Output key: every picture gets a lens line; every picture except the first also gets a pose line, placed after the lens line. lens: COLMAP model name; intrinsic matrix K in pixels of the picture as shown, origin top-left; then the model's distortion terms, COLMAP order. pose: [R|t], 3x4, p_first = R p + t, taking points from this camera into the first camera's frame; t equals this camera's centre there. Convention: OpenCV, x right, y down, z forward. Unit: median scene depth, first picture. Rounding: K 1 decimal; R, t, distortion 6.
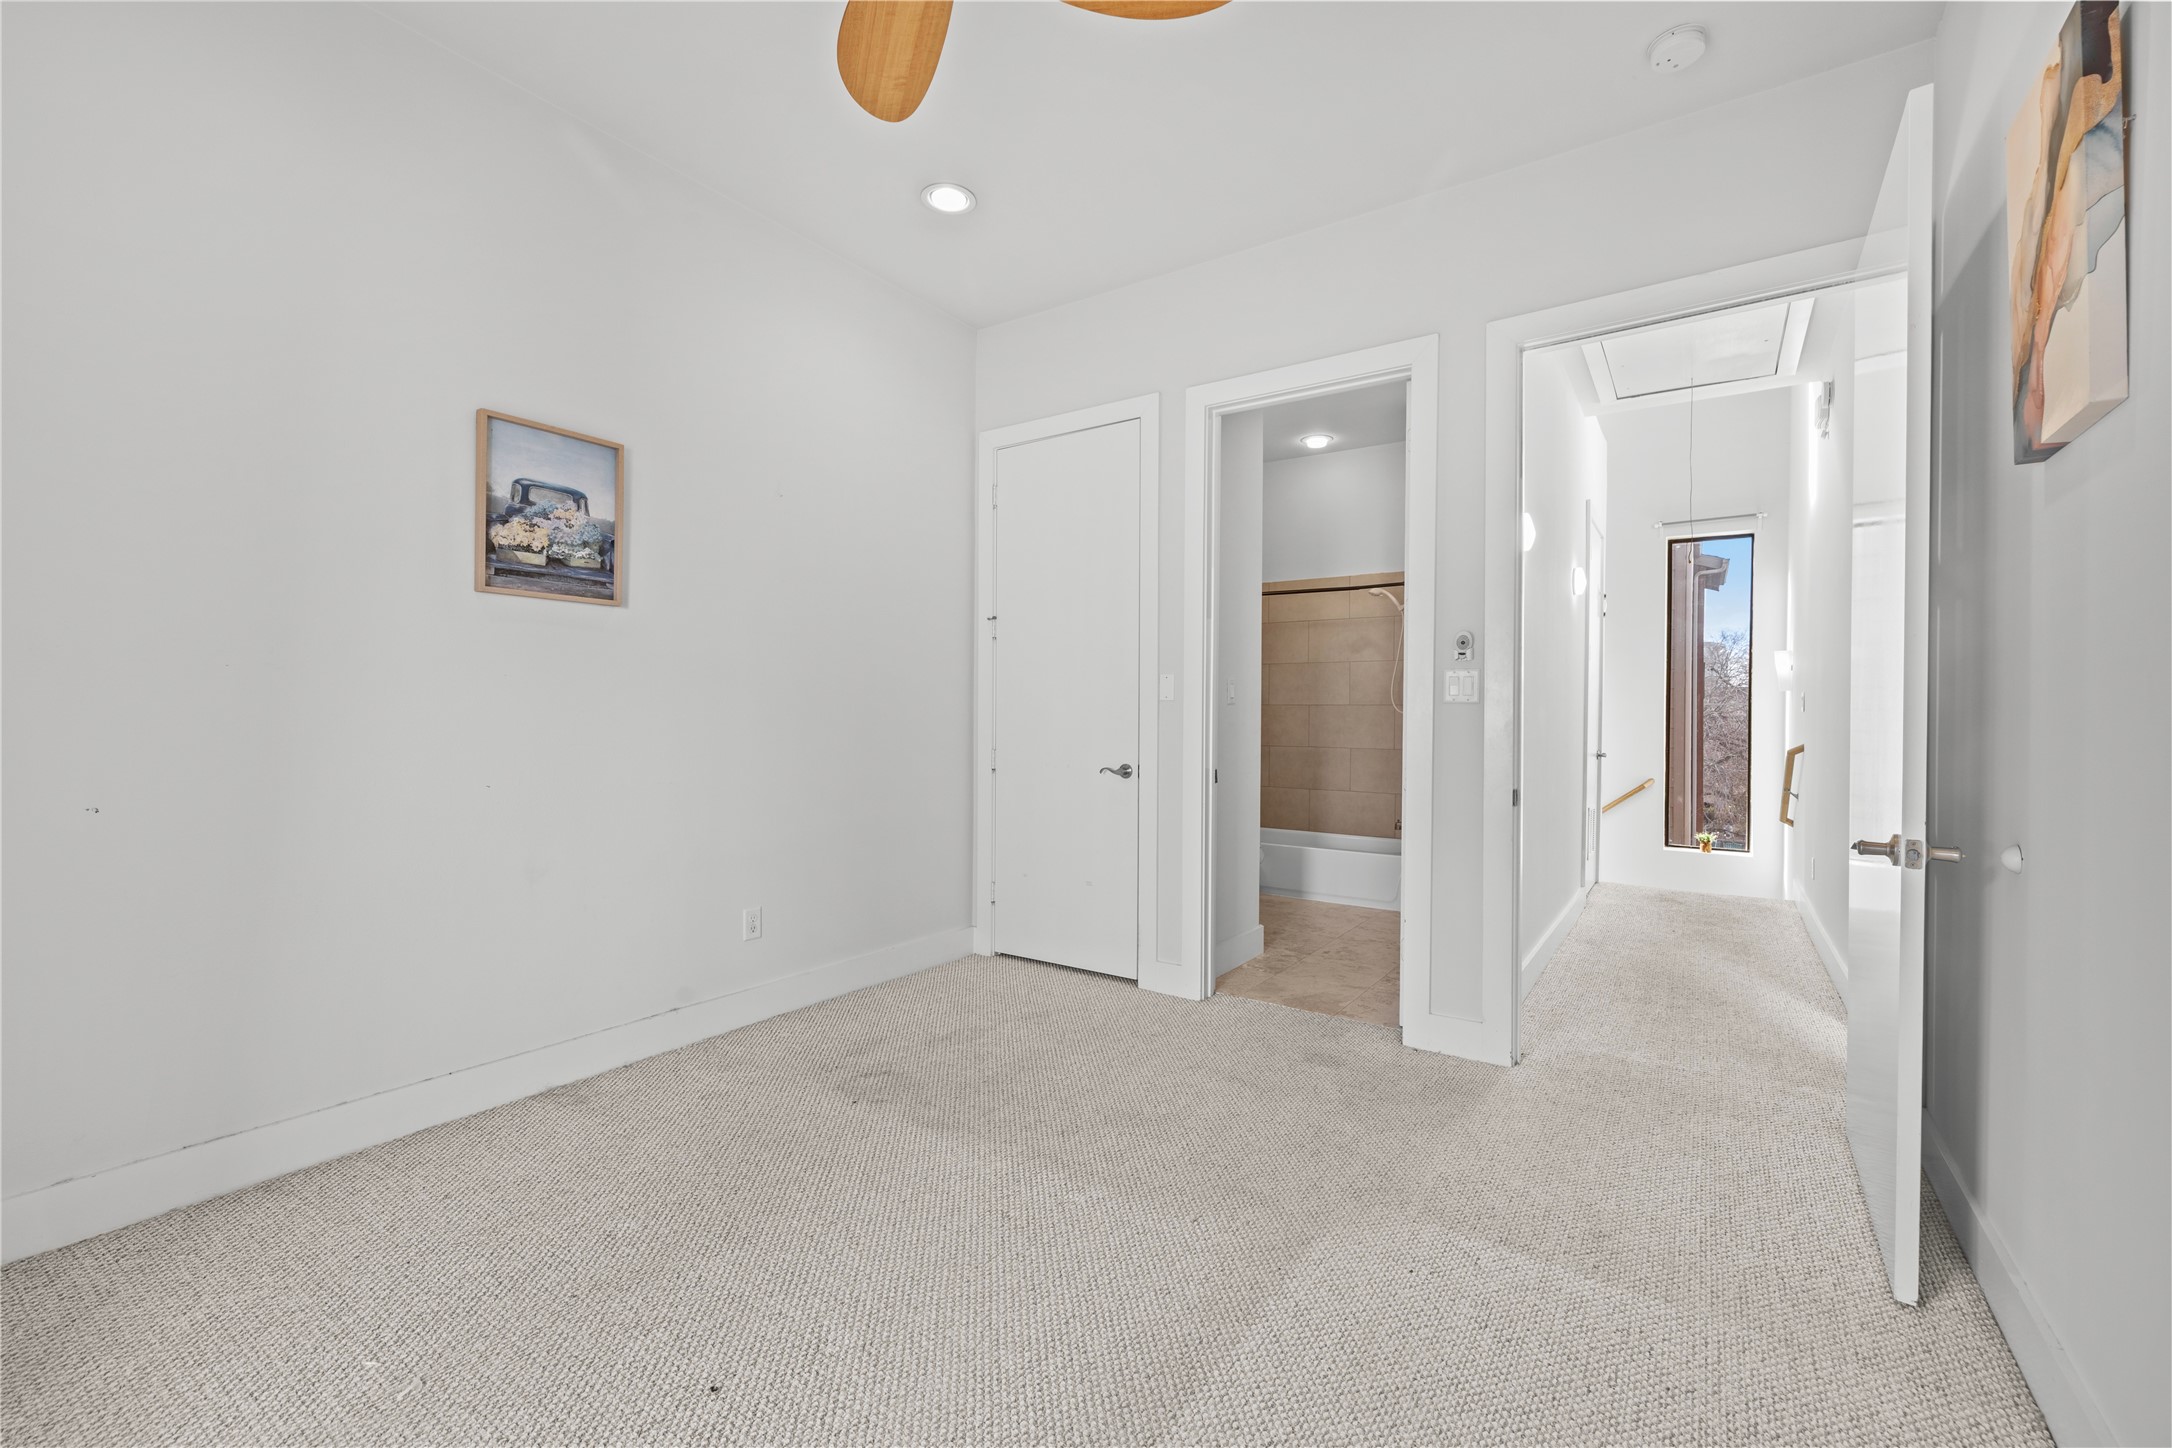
lens RADIAL K [[905.6, 0, 1080.9], [0, 905.6, 723.6], [0, 0, 1]] dist [0.000612, 0.000736]
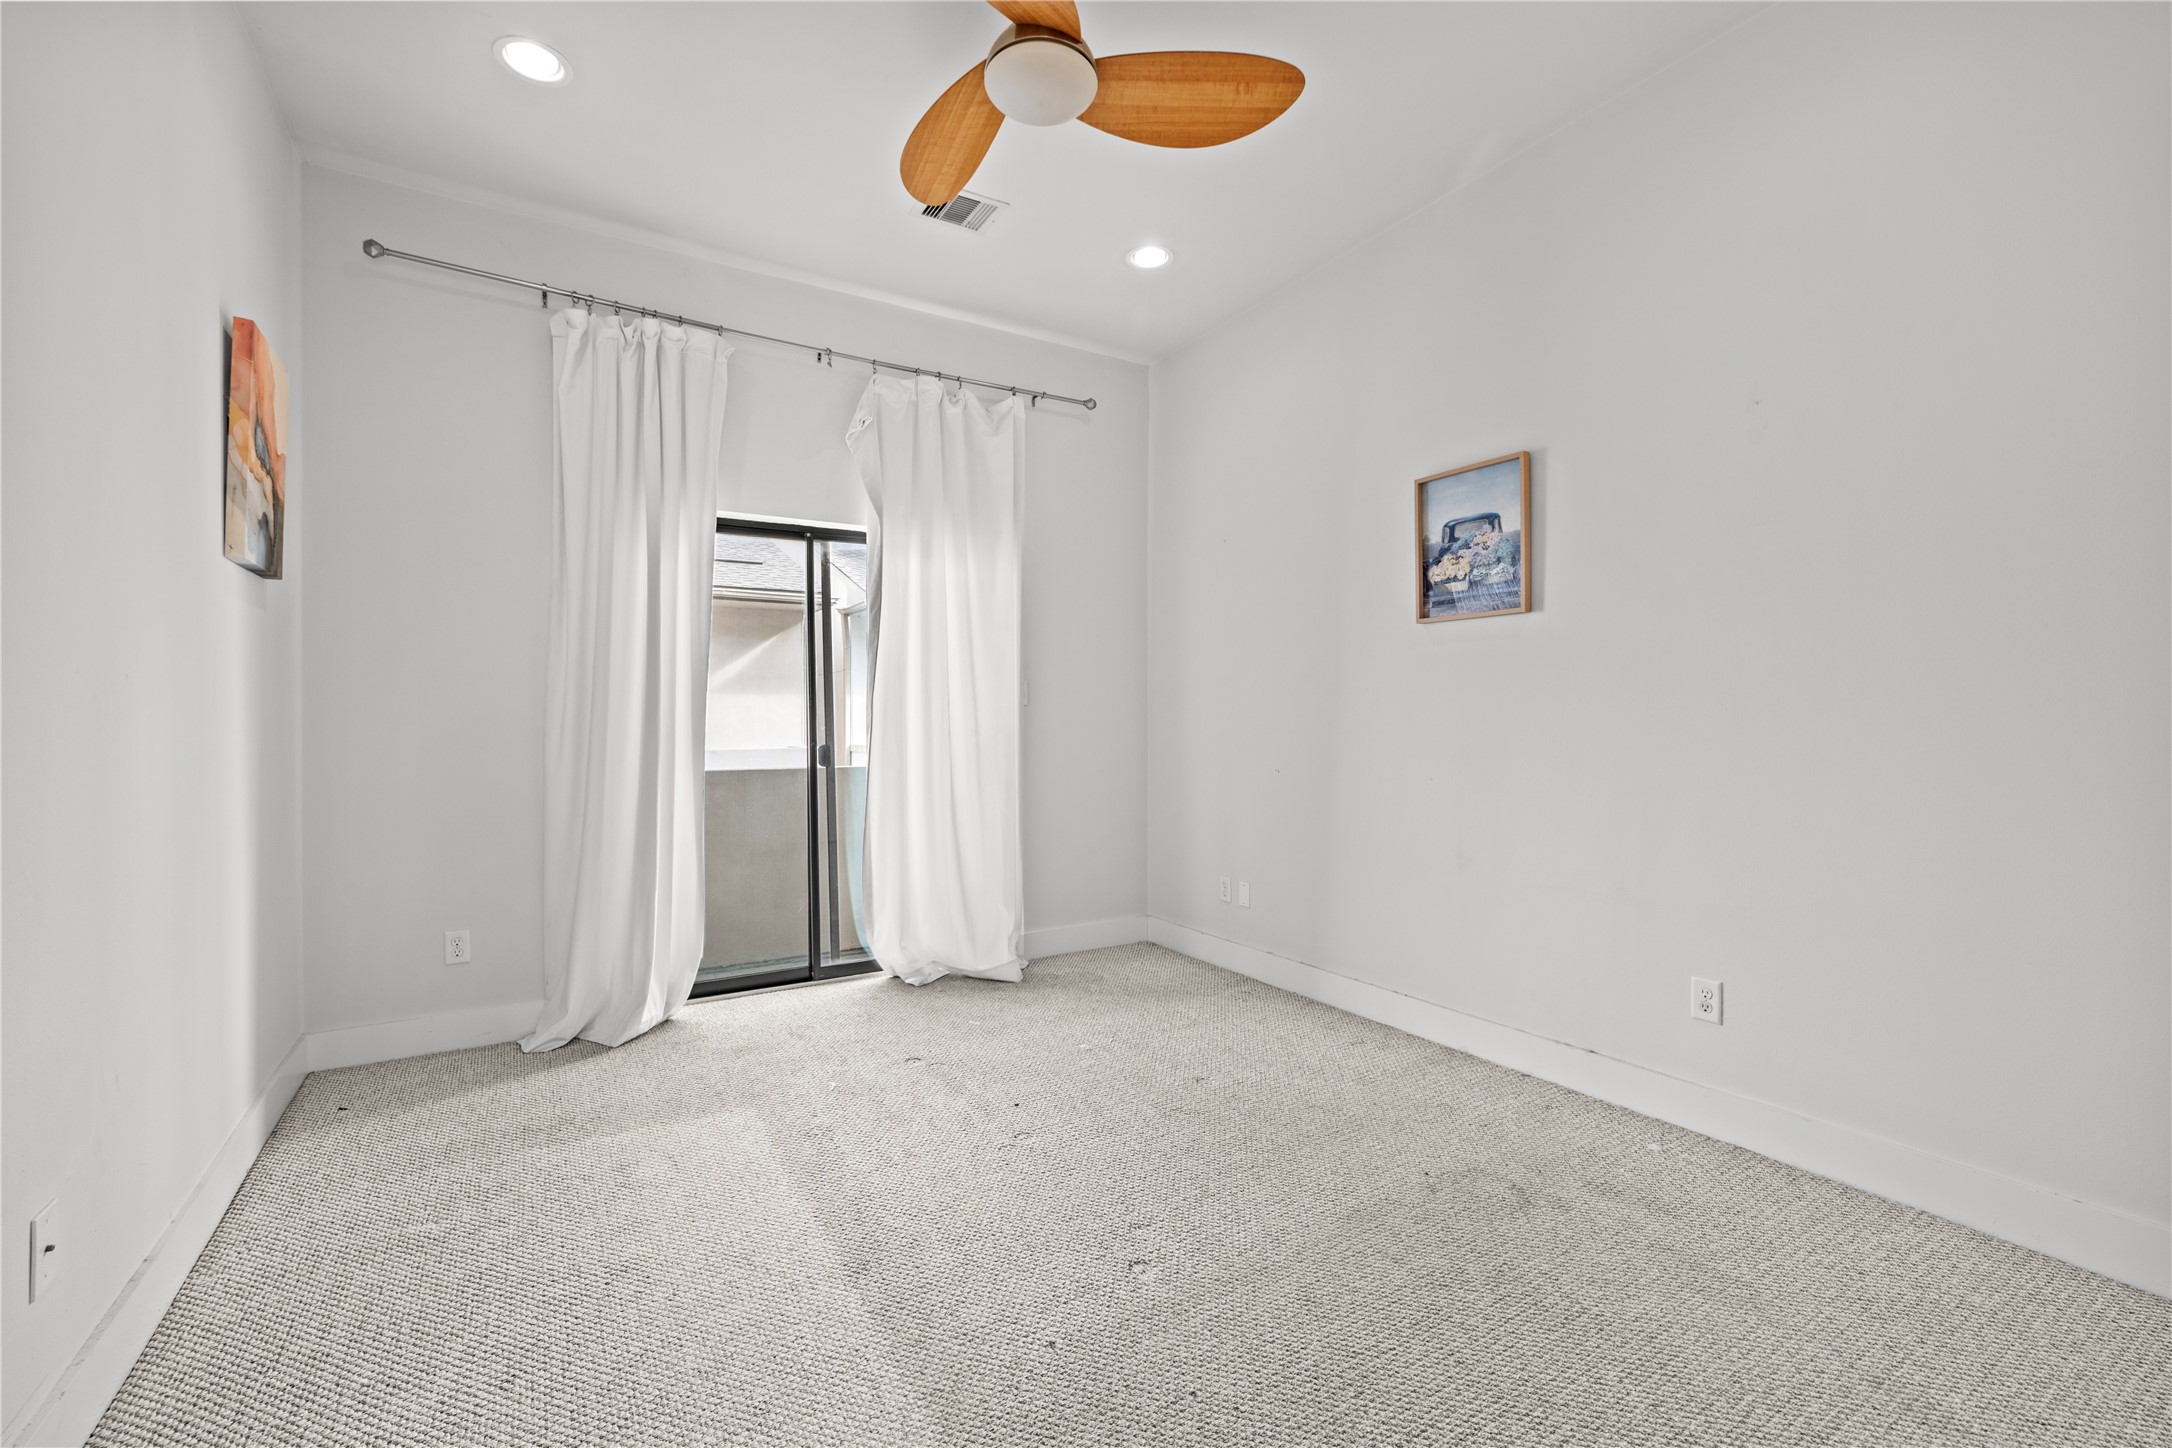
lens RADIAL K [[905.6, 0, 1080.9], [0, 905.6, 723.6], [0, 0, 1]] dist [0.000612, 0.000736]
pose [[-0.403799, -0.006962, -0.914821, 0.647490], [-0.010266, 0.999943, -0.003079, 0.002180], [0.914790, 0.008149, -0.403848, 1.022206]]
